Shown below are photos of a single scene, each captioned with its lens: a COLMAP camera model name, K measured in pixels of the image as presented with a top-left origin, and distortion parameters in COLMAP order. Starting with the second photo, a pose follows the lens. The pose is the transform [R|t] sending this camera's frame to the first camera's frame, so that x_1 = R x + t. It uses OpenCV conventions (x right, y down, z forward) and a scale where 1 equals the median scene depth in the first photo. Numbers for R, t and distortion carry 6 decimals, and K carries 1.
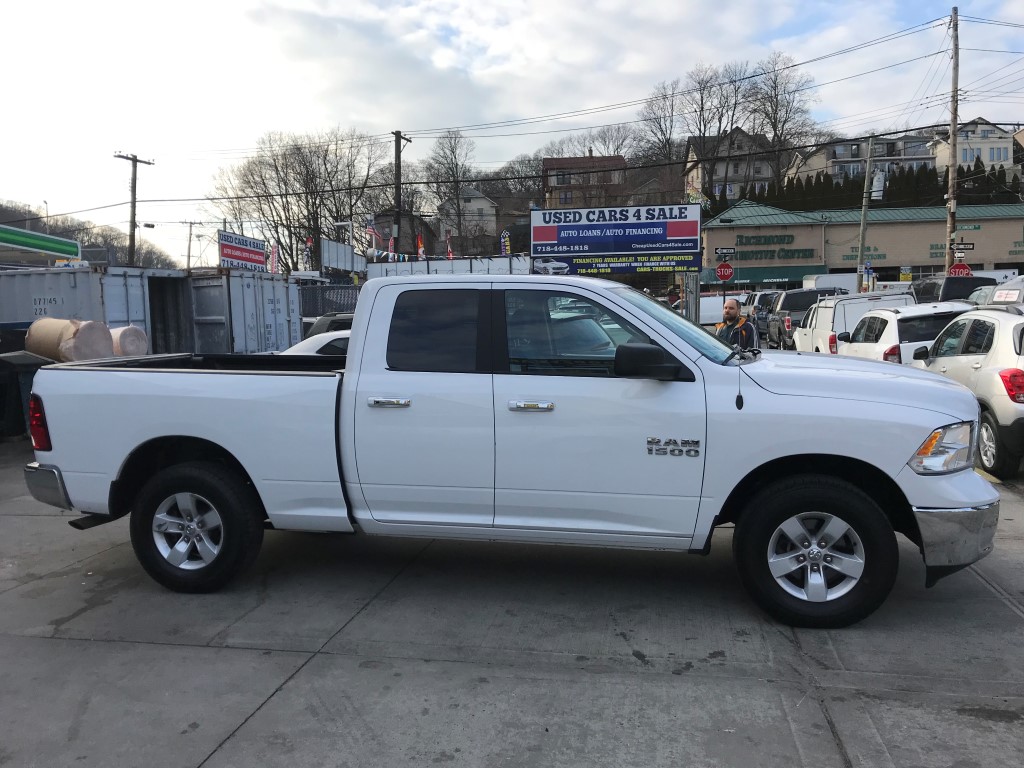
lens RADIAL K [[846.2, 0, 512.0], [0, 846.2, 384.0], [0, 0, 1]] dist [0.007590, 0.003206]
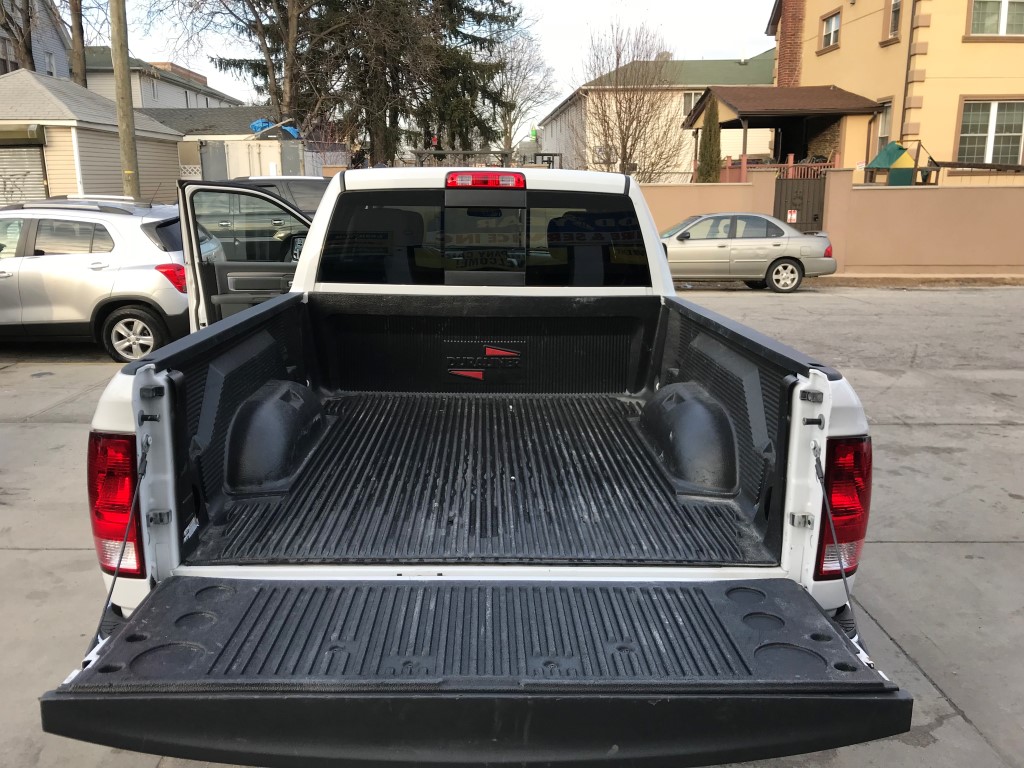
lens RADIAL K [[839.8, 0, 512.0], [0, 839.8, 384.0], [0, 0, 1]] dist [0.003718, -0.013021]
pose [[-0.220502, -0.198992, 0.954872, -0.826283], [0.071550, 0.973031, 0.219298, -0.098313], [-0.972759, 0.116677, -0.200317, 1.143031]]
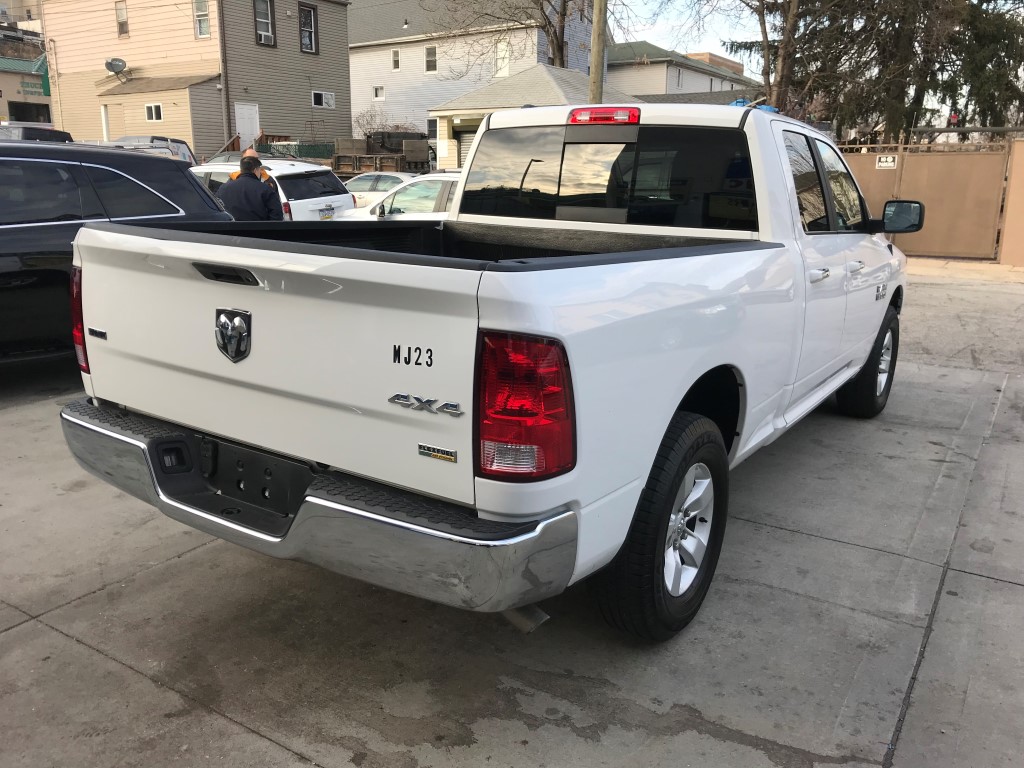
lens RADIAL K [[846.2, 0, 512.0], [0, 846.2, 384.0], [0, 0, 1]] dist [0.007590, 0.003206]
pose [[0.375571, -0.195542, 0.905930, -0.837764], [0.041934, 0.980073, 0.194161, -0.034661], [-0.925845, -0.034932, 0.376286, 0.810485]]
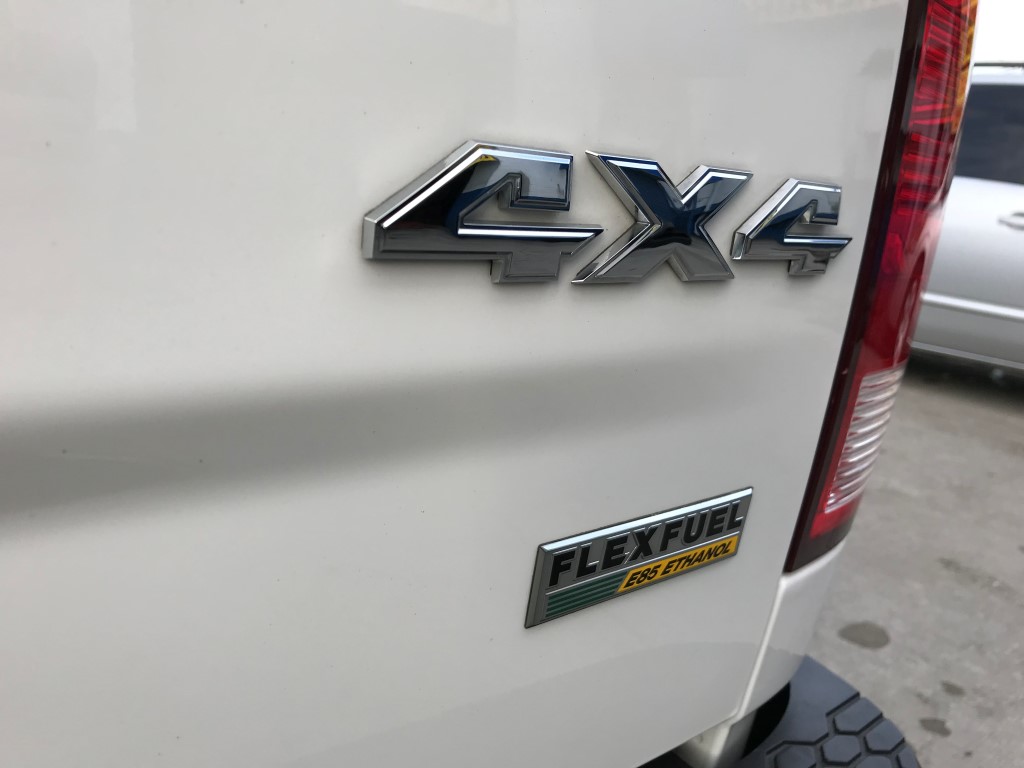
lens RADIAL K [[839.8, 0, 512.0], [0, 839.8, 384.0], [0, 0, 1]] dist [0.003718, -0.013021]
pose [[-0.750581, -0.219526, 0.623247, -0.552846], [-0.029714, 0.953460, 0.300052, 0.036220], [-0.660110, 0.206694, -0.722172, 1.019595]]
